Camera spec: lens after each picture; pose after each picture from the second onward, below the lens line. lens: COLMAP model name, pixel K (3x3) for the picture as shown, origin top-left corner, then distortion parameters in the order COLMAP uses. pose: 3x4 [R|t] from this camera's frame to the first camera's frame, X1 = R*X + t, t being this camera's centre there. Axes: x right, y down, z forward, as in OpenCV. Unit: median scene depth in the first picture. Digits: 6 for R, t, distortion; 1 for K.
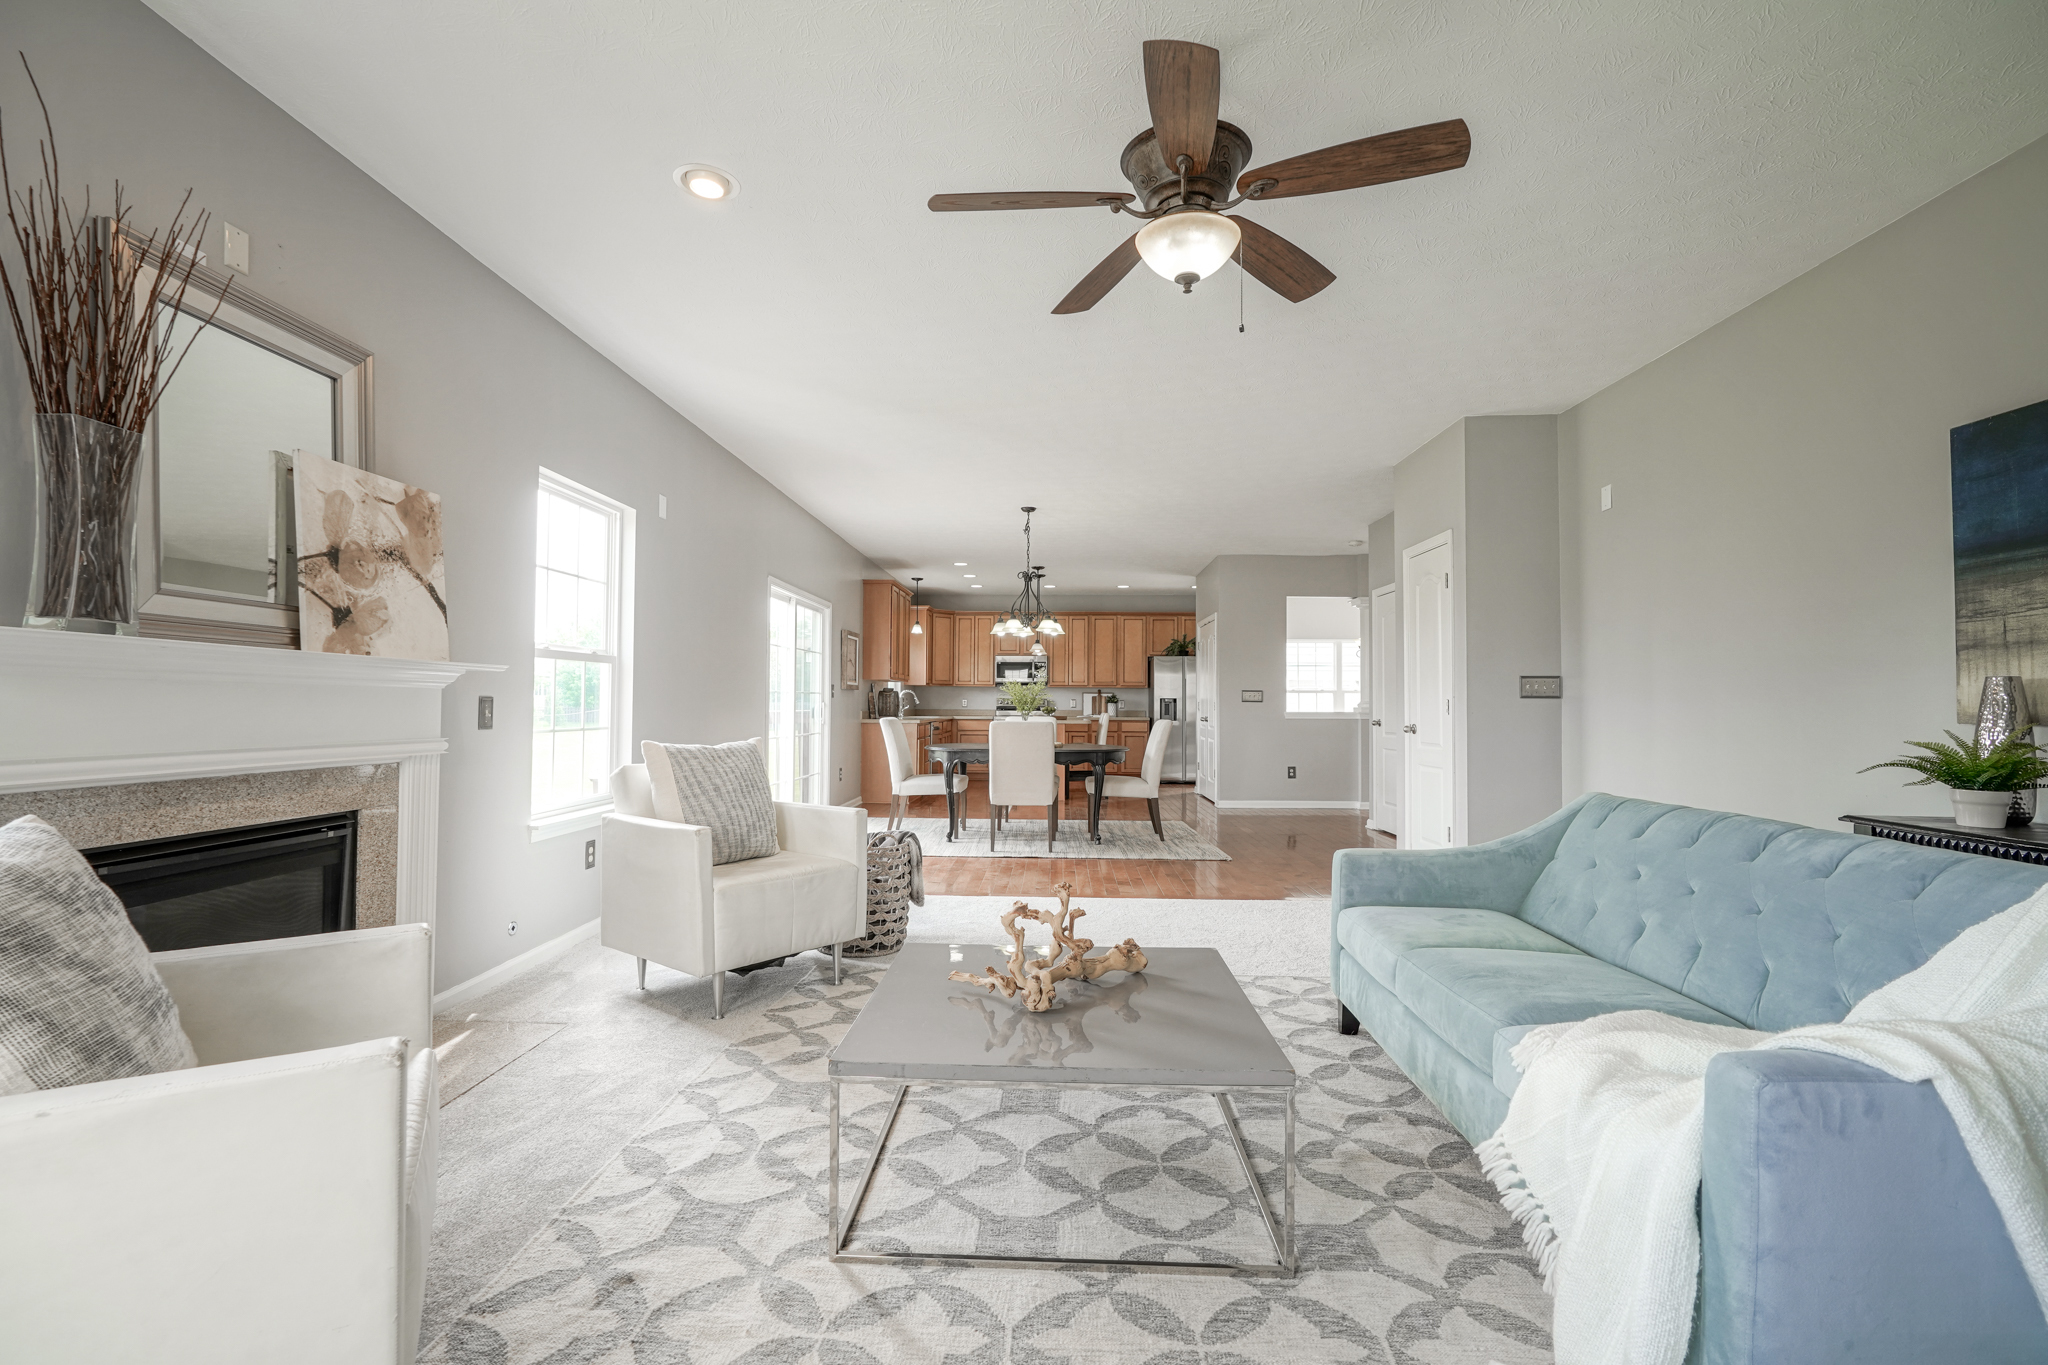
lens RADIAL K [[930.2, 0, 1016.3], [0, 930.2, 691.7], [0, 0, 1]] dist [0.002703, 0.000442]
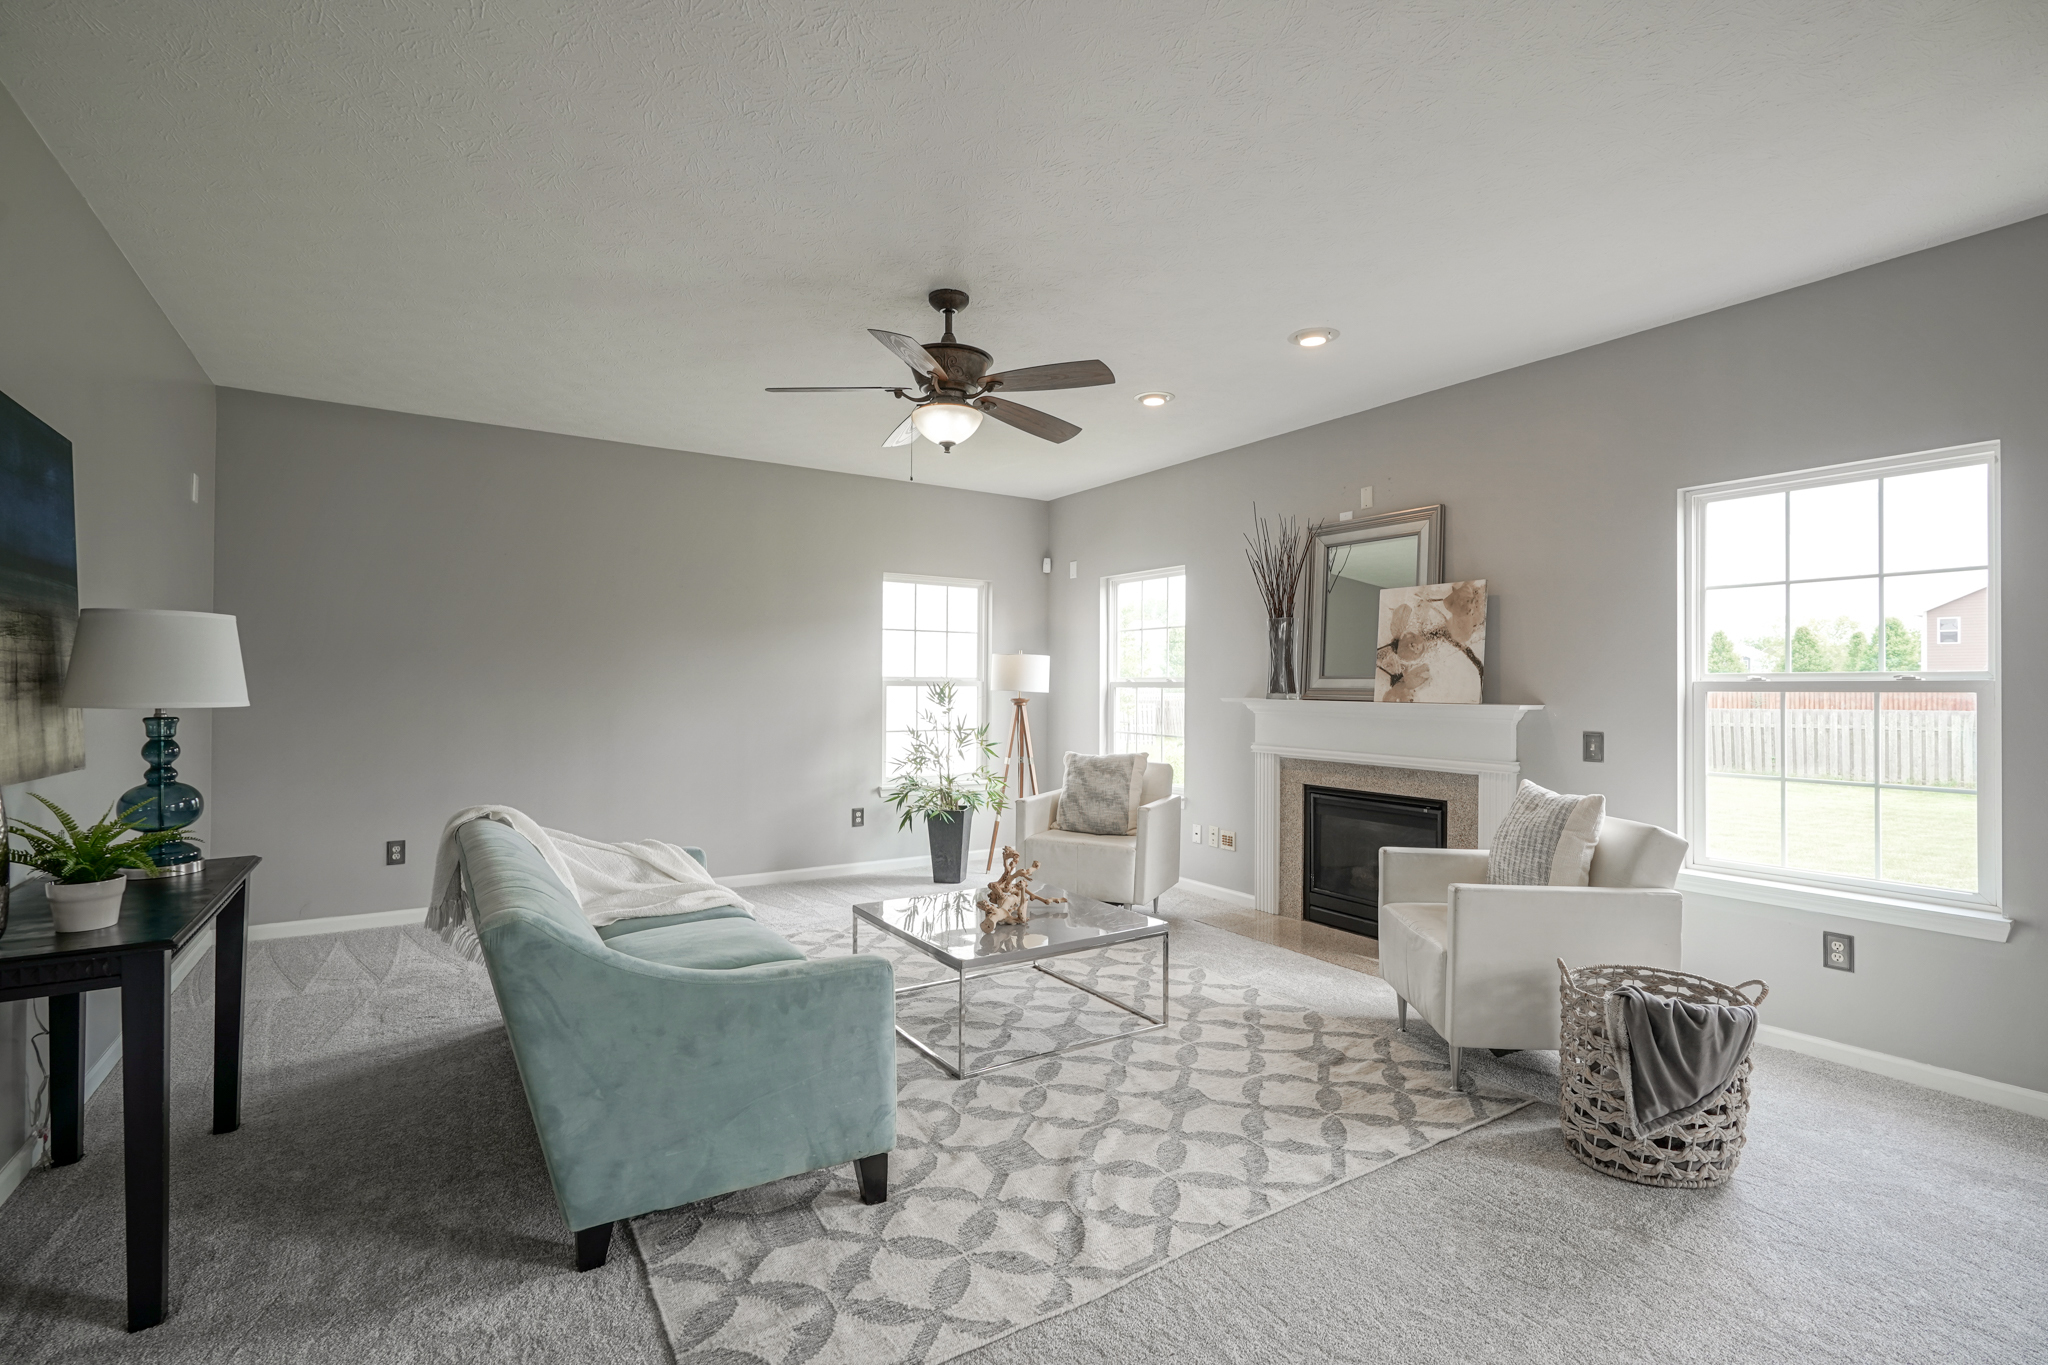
lens RADIAL K [[930.2, 0, 1016.8], [0, 930.2, 686.4], [0, 0, 1]] dist [0.002703, 0.000442]
pose [[-0.812553, -0.009644, -0.582807, 0.803269], [-0.001399, 0.999893, -0.014596, -0.040828], [0.582885, -0.011045, -0.812479, 1.912065]]
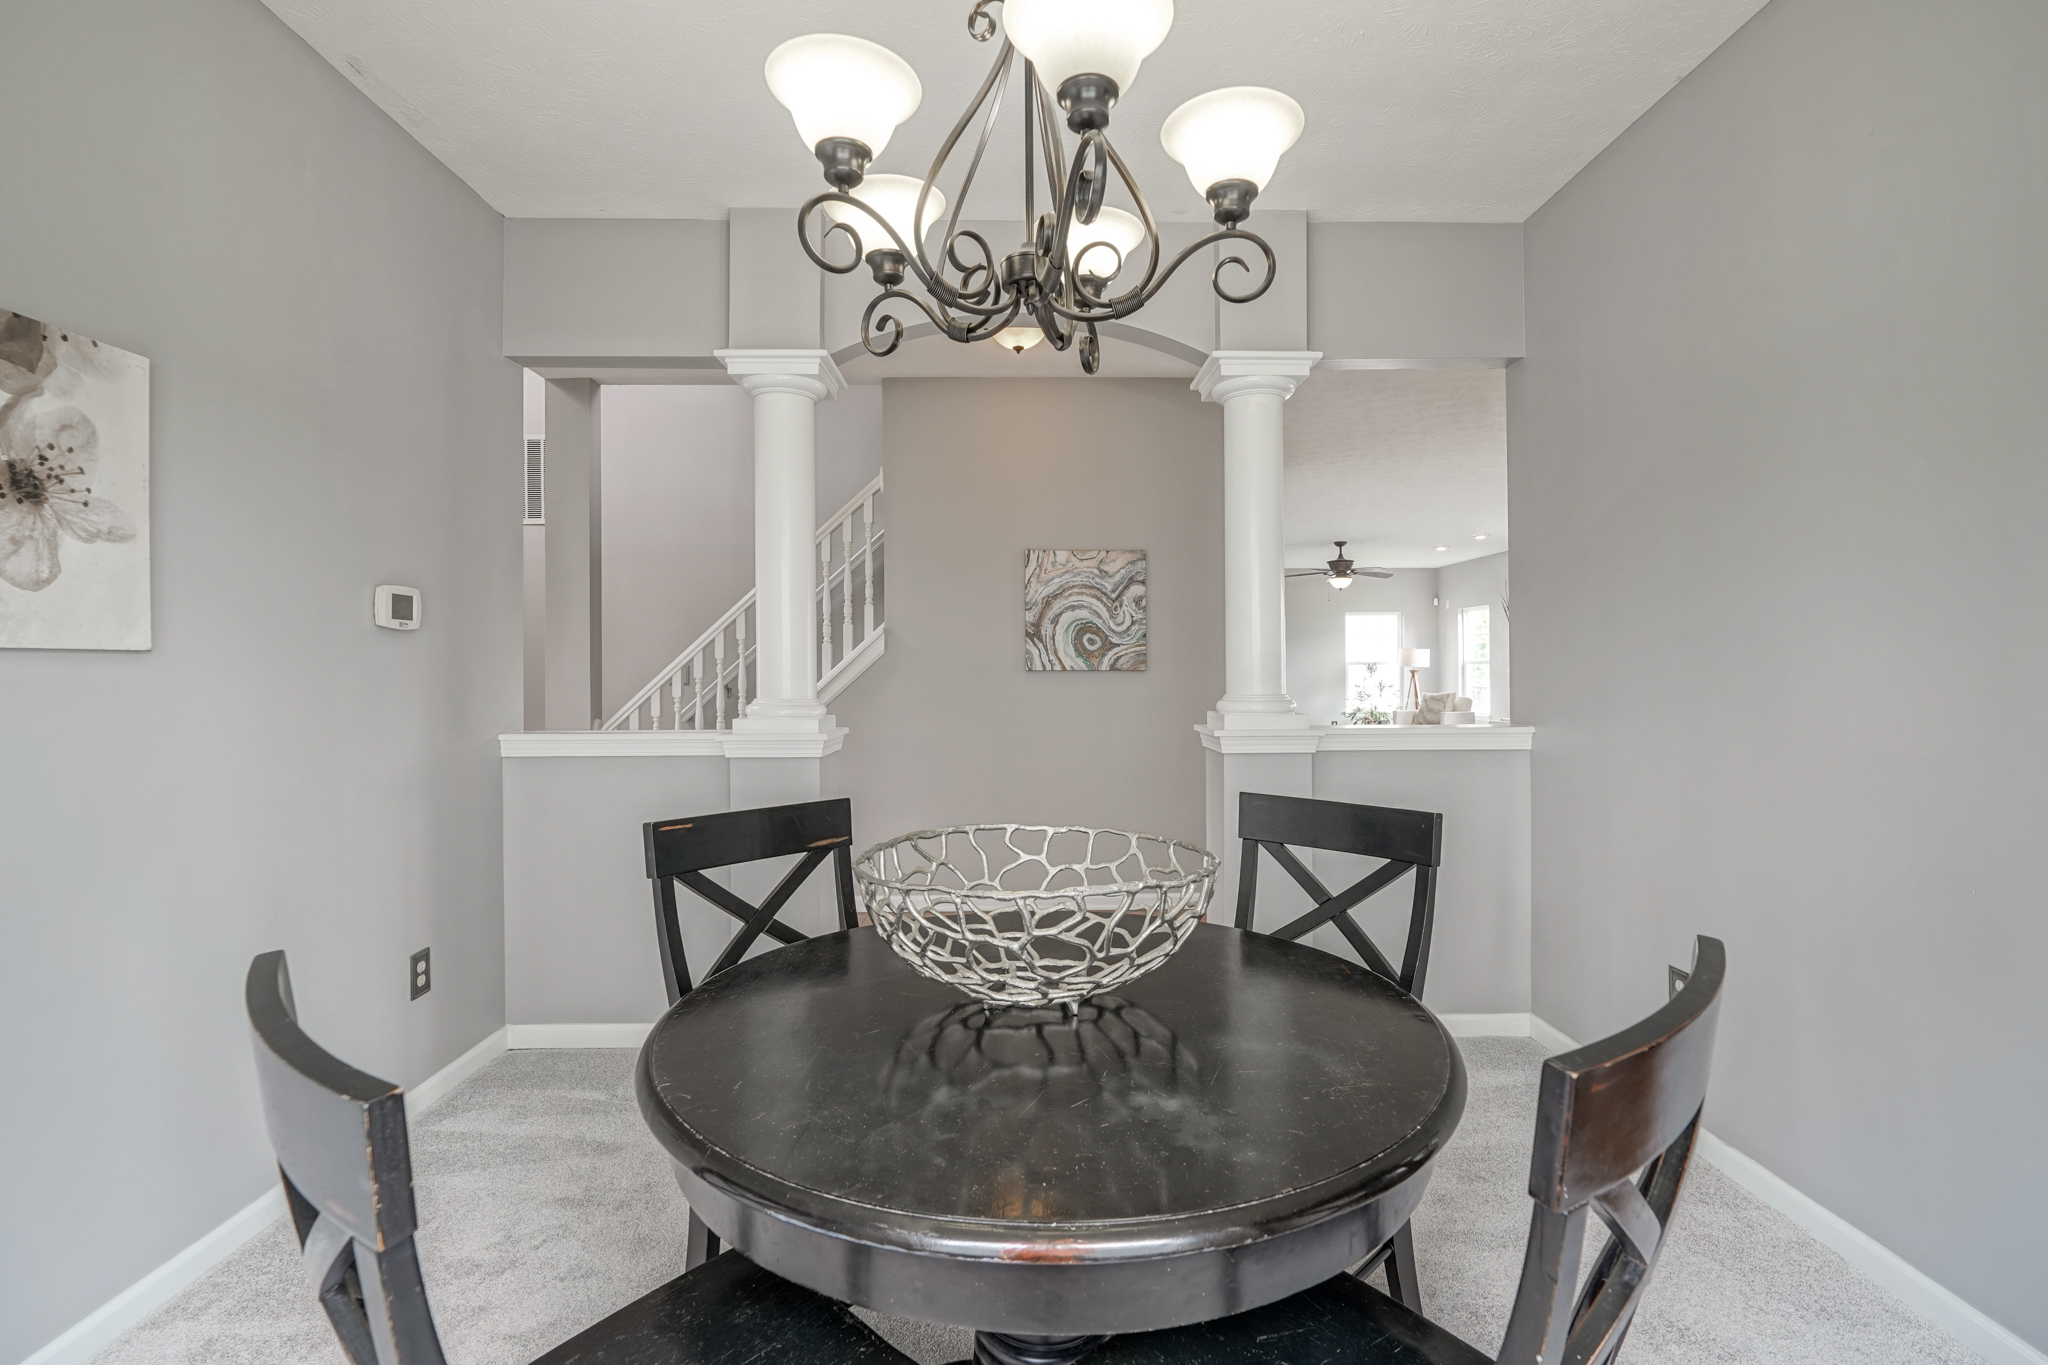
lens RADIAL K [[930.2, 0, 1025.1], [0, 930.2, 672.4], [0, 0, 1]] dist [0.002703, 0.000442]
pose [[-0.998449, 0.006484, -0.055304, 1.843130], [0.007132, 0.999908, -0.011530, 0.014201], [0.055224, -0.011907, -0.998403, 5.095100]]
